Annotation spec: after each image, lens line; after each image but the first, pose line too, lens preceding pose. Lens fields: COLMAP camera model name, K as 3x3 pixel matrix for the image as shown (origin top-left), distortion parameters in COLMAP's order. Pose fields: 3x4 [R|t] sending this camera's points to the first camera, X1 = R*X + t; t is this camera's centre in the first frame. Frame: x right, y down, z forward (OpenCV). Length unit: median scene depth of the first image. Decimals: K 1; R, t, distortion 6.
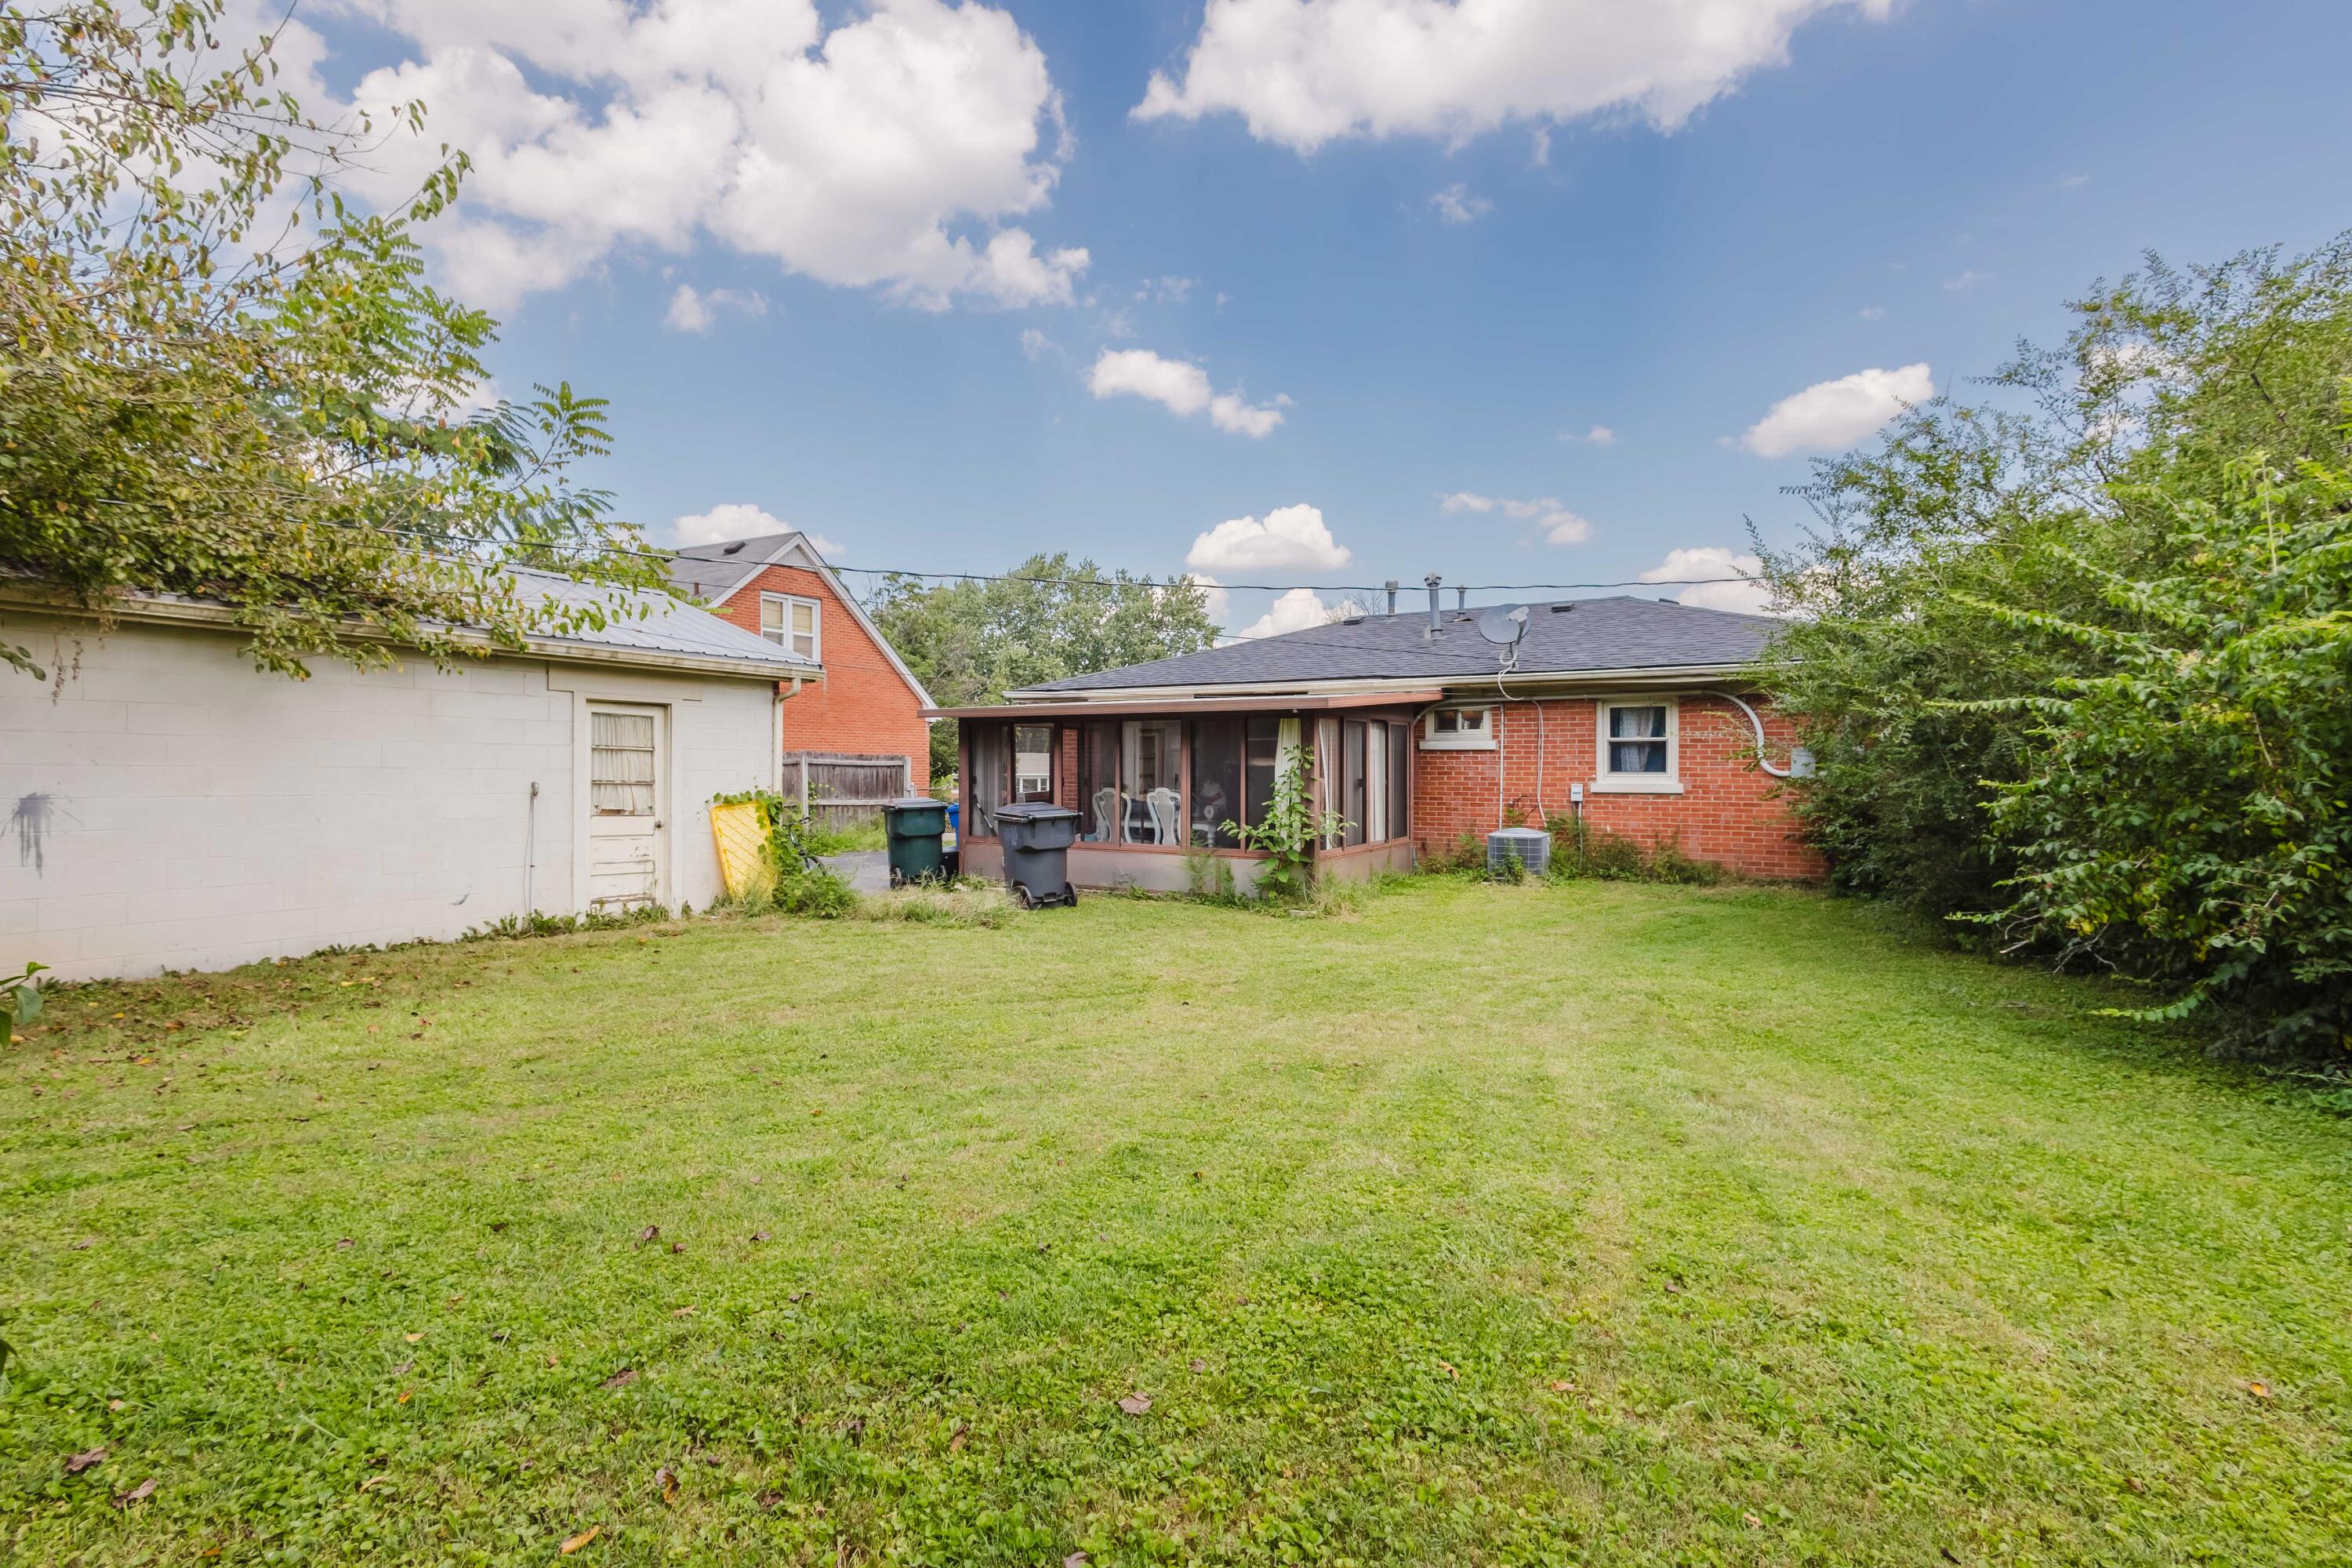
lens RADIAL K [[1064.5, 0, 1176.1], [0, 1064.5, 784.1], [0, 0, 1]] dist [0.002727, 0.000085]
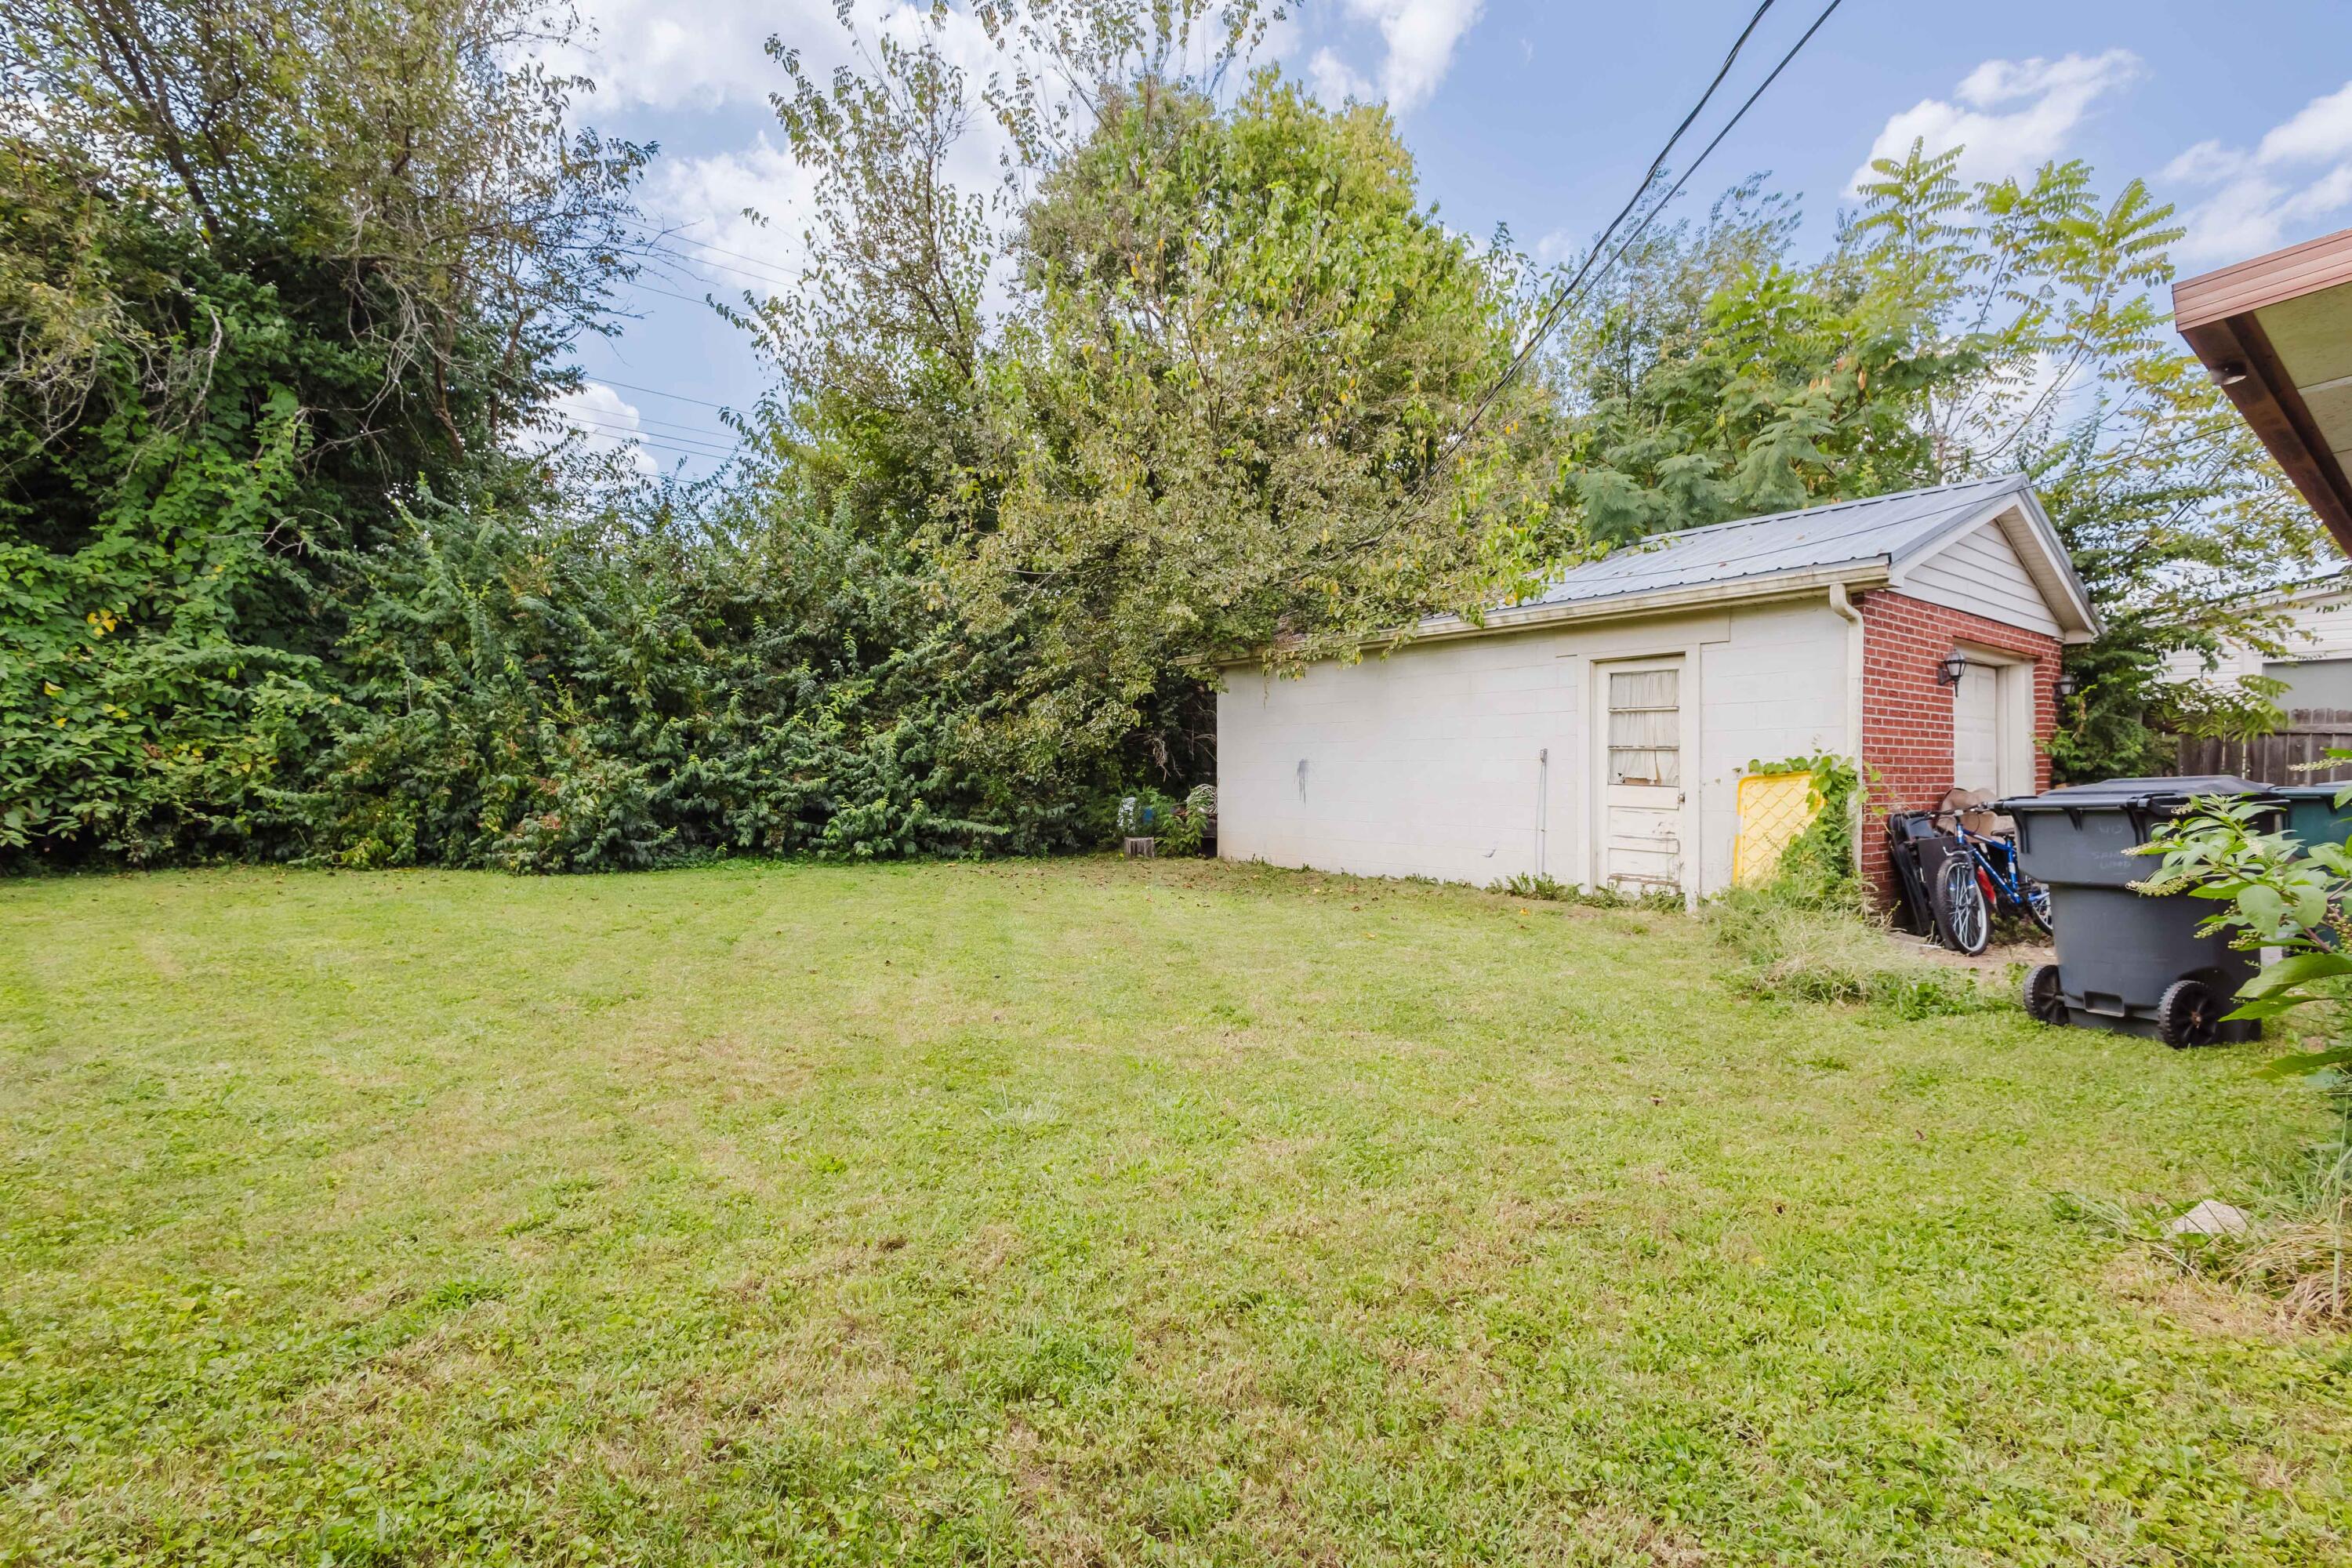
lens RADIAL K [[1064.5, 0, 1175.9], [0, 1064.5, 775.1], [0, 0, 1]] dist [0.002727, 0.000085]
pose [[-0.319090, 0.013745, -0.947625, 0.444499], [0.005395, 0.999905, 0.012686, 0.007863], [0.947709, -0.001064, -0.319134, 0.917161]]
